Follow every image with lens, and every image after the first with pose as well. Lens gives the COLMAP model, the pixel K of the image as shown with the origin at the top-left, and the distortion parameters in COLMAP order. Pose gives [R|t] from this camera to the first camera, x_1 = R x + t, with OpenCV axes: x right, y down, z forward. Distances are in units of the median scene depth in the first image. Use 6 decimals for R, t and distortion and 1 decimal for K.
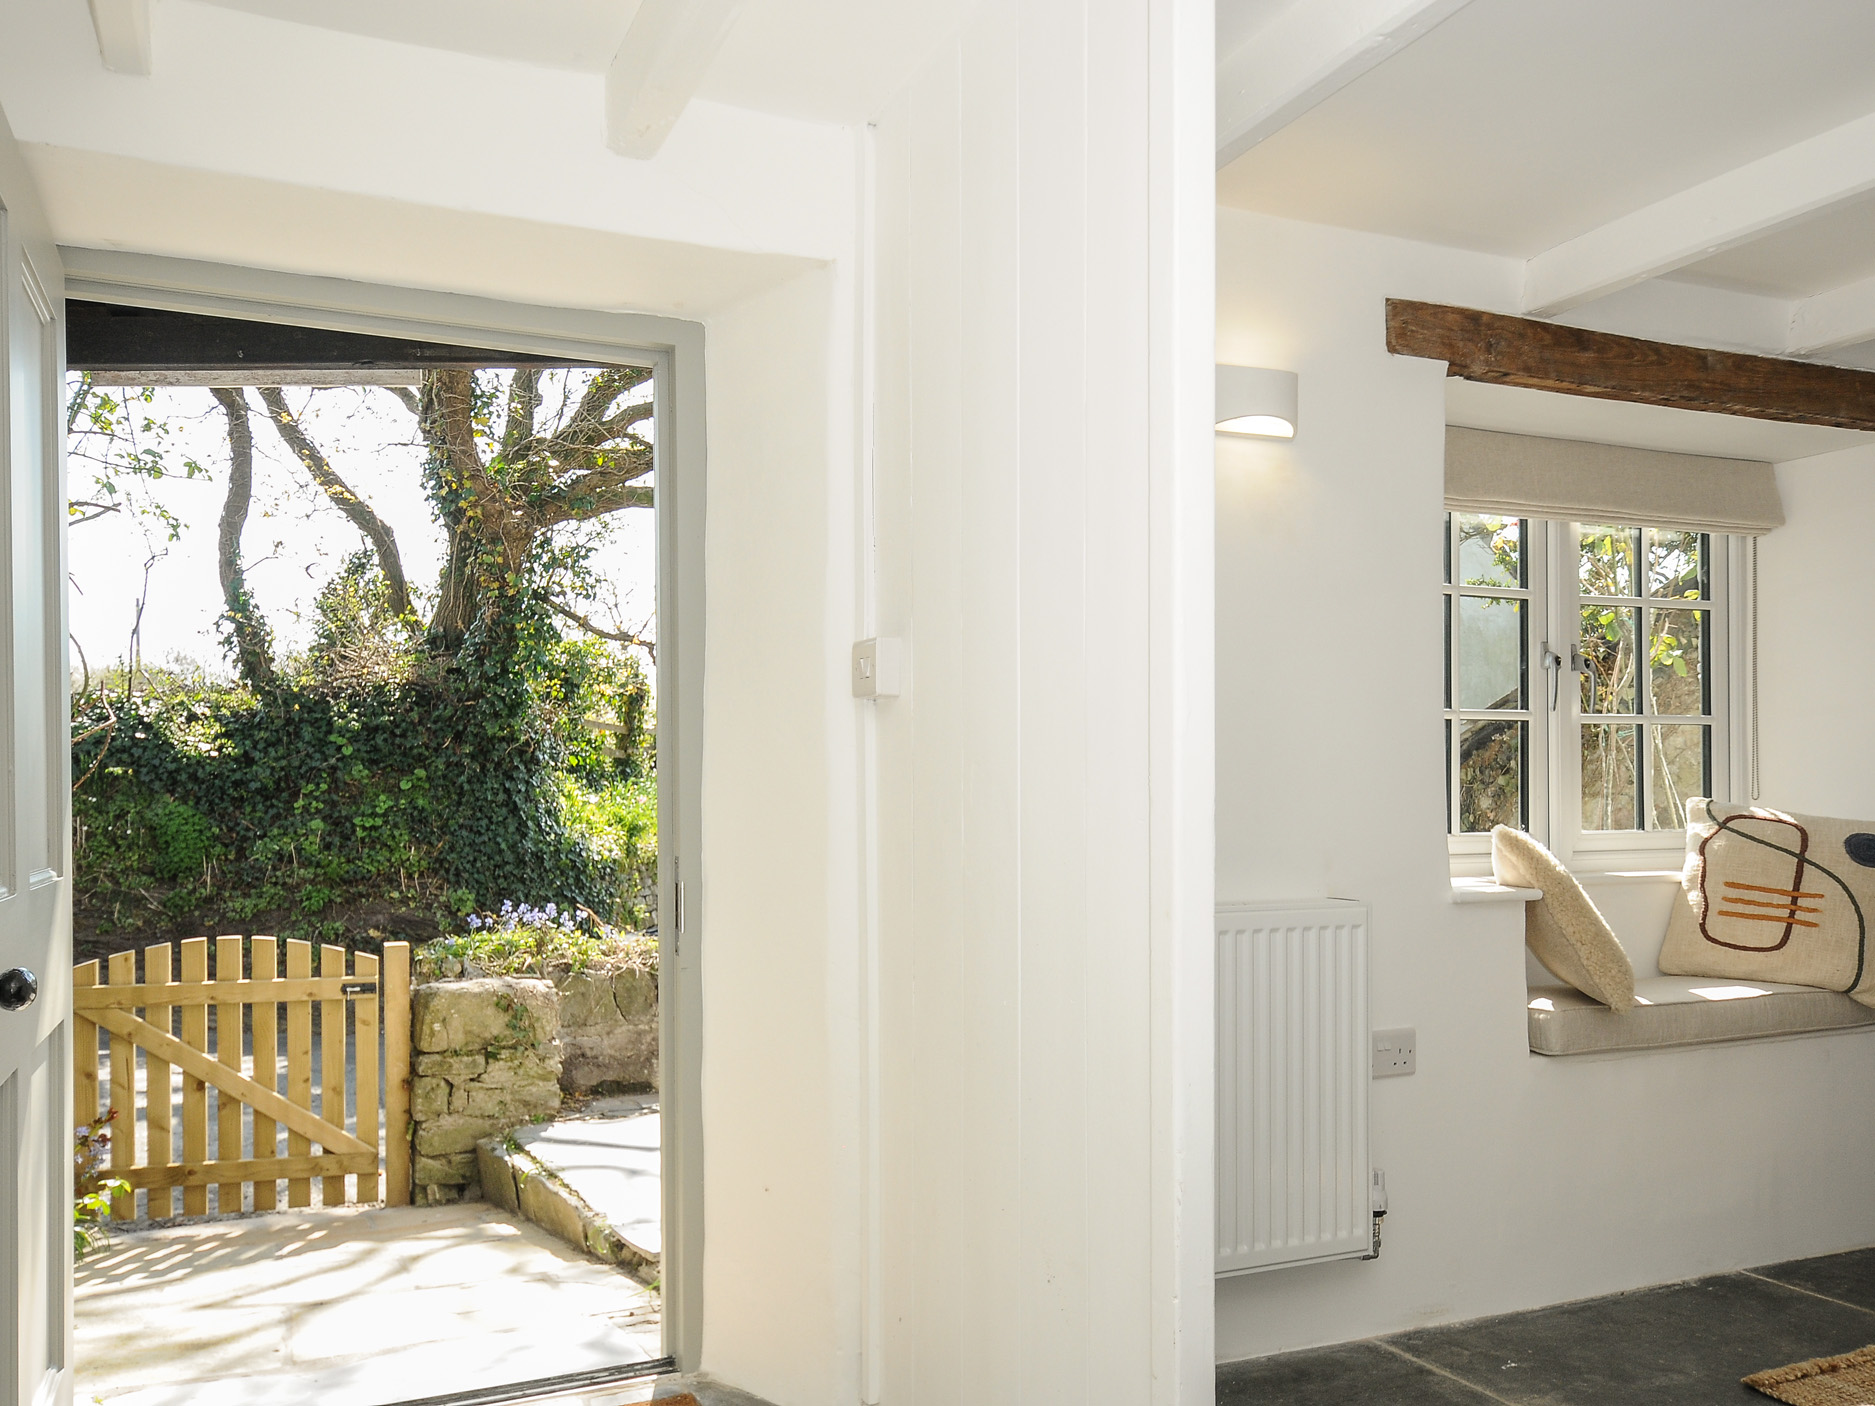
lens RADIAL K [[1533.9, 0, 937.5], [0, 1533.9, 703.0], [0, 0, 1]] dist [-0.002145, -0.001535]
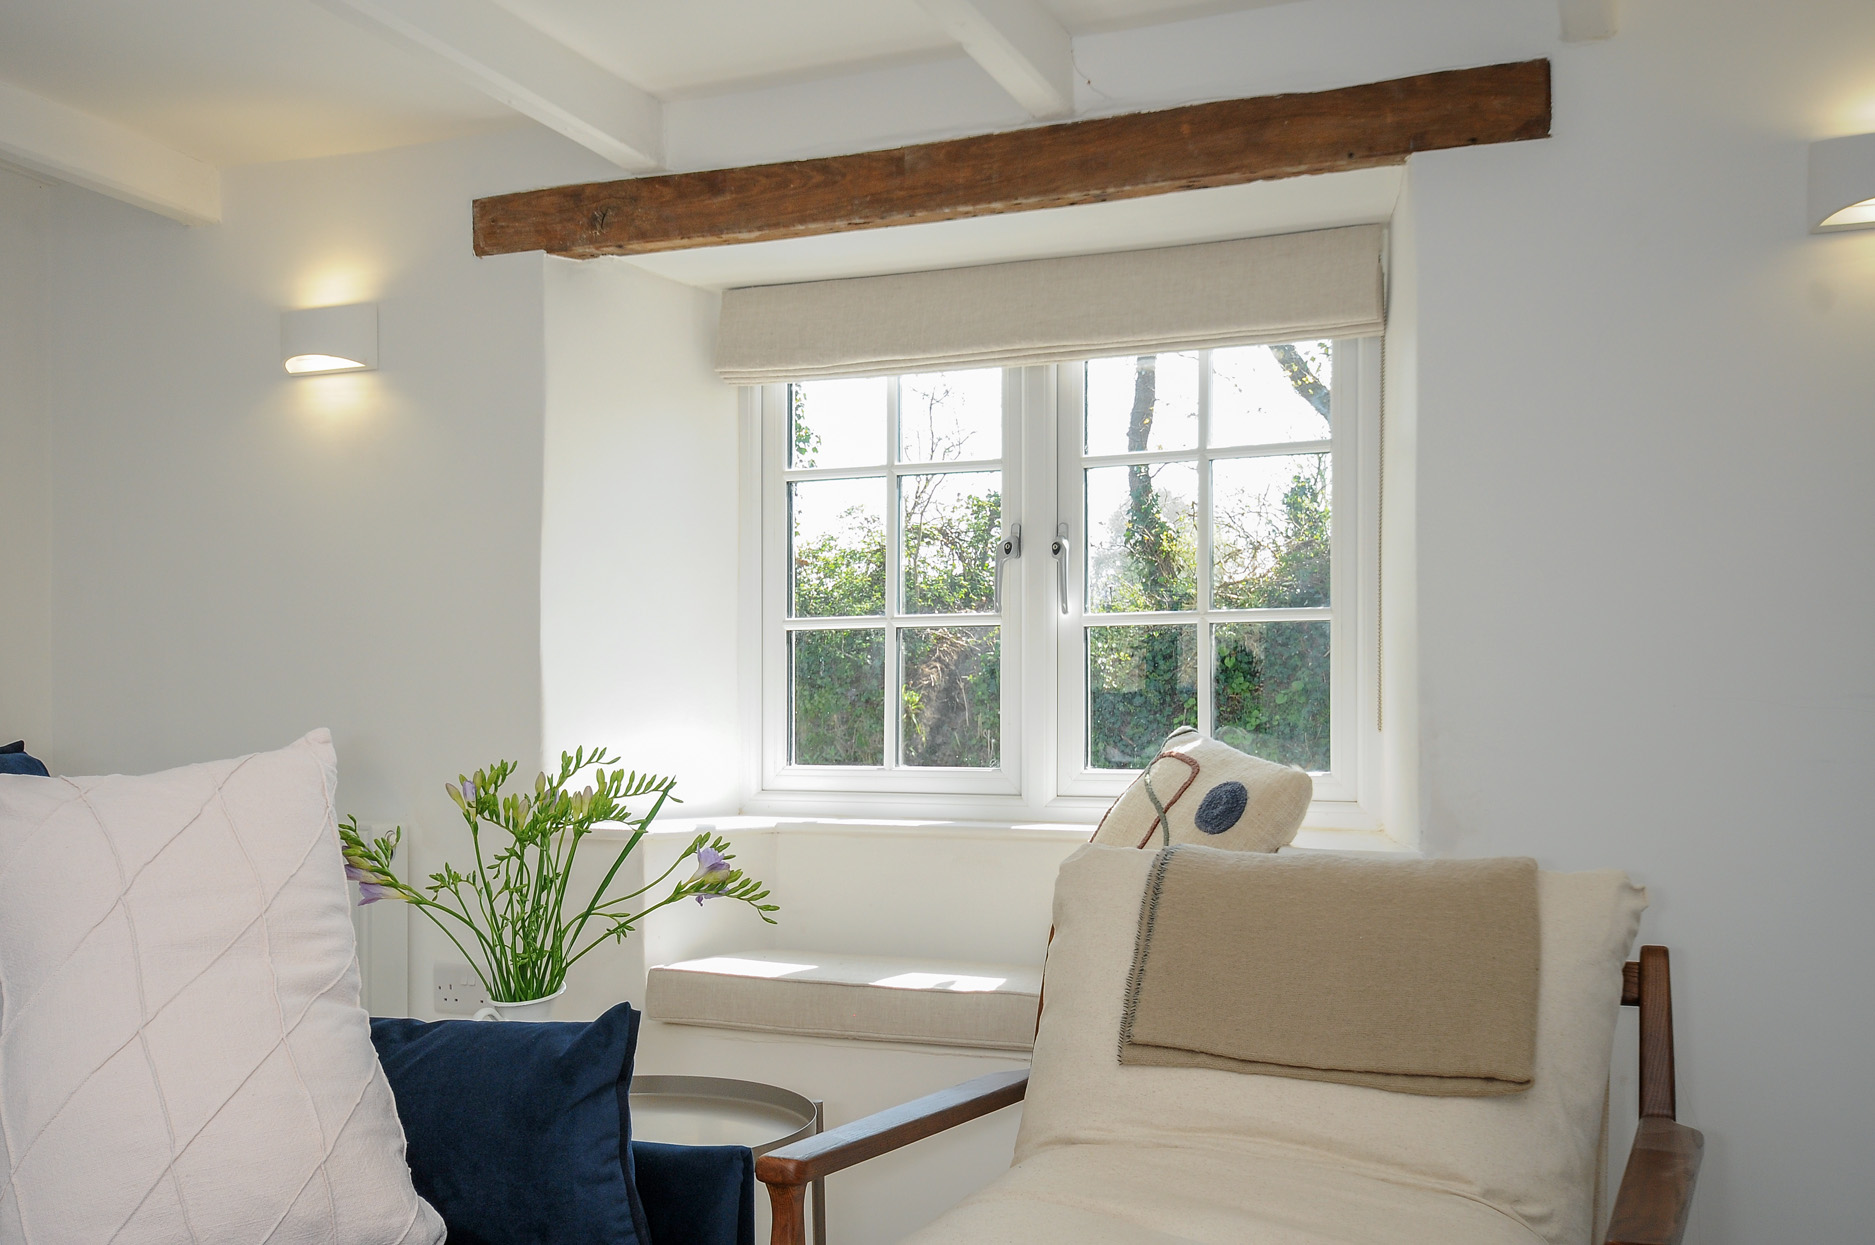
lens RADIAL K [[1882.7, 0, 939.8], [0, 1882.7, 681.2], [0, 0, 1]] dist [0.045604, -0.021121]
pose [[0.670121, 0.000054, -0.742252, 1.299629], [0.032078, 0.999064, 0.029034, 0.015341], [0.741558, -0.043266, 0.669492, 0.375728]]
